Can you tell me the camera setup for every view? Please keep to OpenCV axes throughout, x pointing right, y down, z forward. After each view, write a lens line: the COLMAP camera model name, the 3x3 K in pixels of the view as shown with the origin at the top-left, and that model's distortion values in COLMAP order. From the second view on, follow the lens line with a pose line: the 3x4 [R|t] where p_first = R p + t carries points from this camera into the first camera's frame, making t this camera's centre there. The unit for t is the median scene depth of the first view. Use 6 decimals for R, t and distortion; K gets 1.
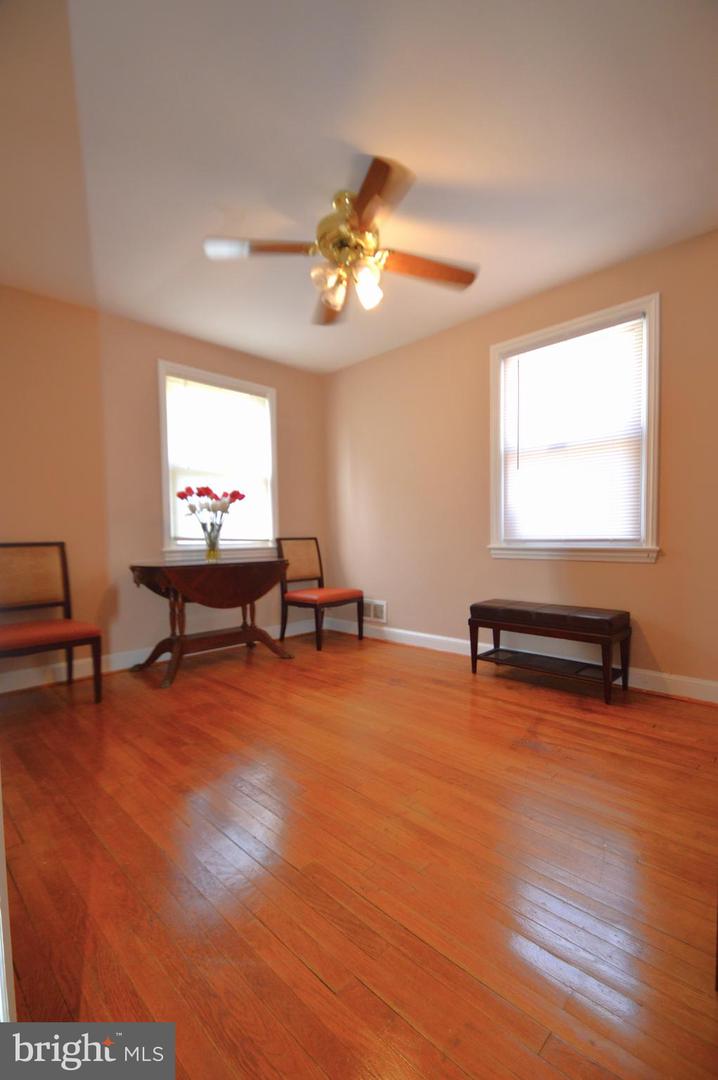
lens RADIAL K [[477.1, 0, 354.8], [0, 477.1, 558.1], [0, 0, 1]] dist [0.013635, -0.018126]
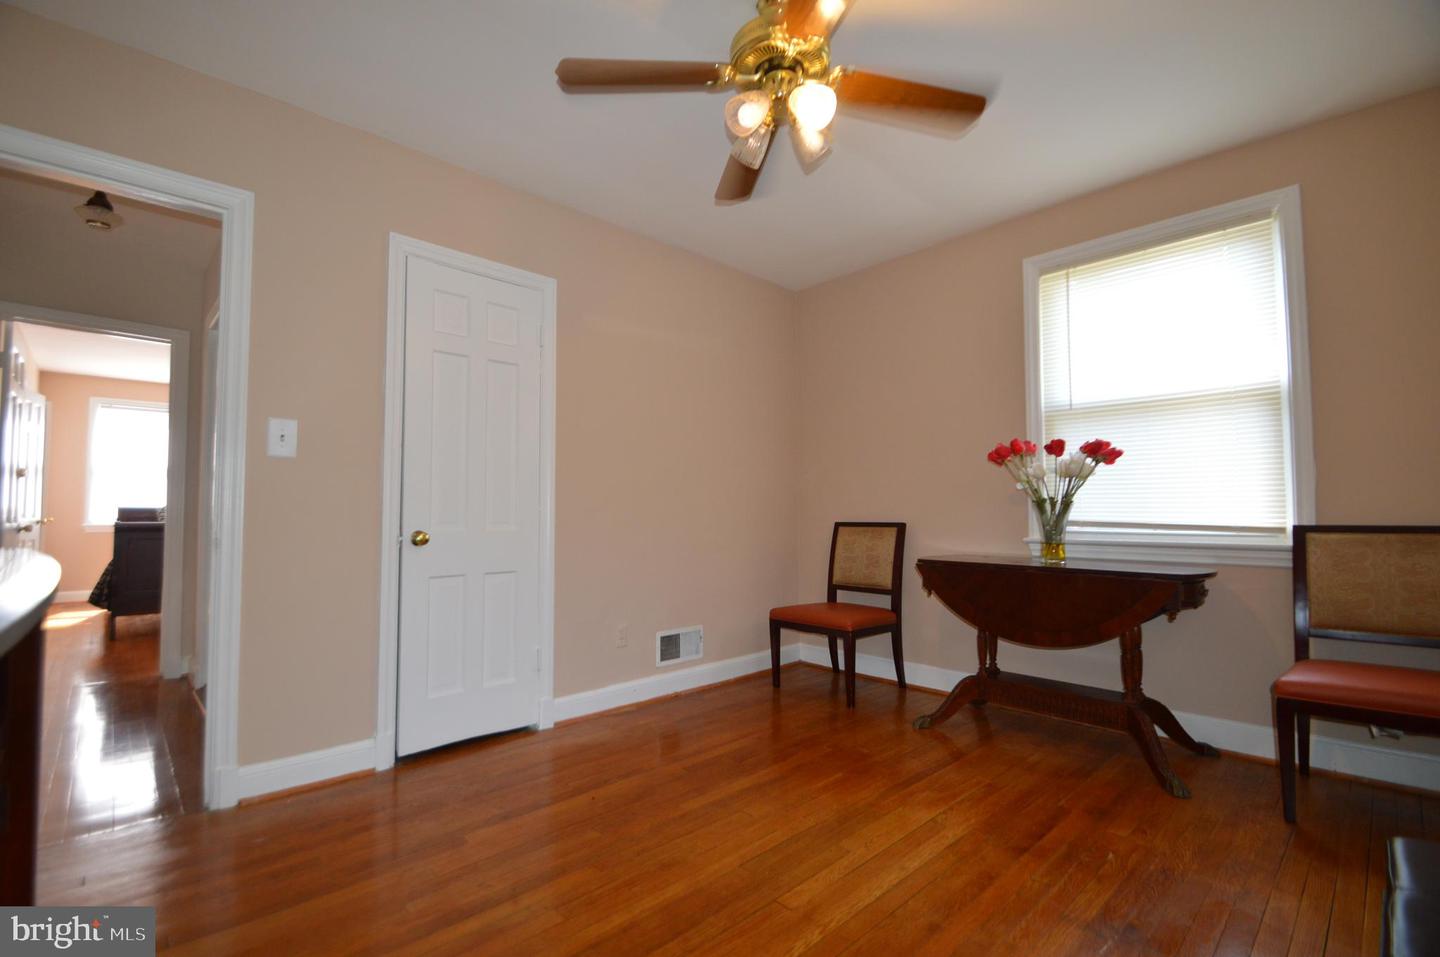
lens RADIAL K [[644.3, 0, 720.0], [0, 644.3, 478.5], [0, 0, 1]] dist [-0.001289, -0.010516]
pose [[-0.026779, -0.043978, -0.998674, 0.596742], [-0.051593, 0.997761, -0.042554, -0.047280], [0.998309, 0.050385, -0.028988, 0.707698]]
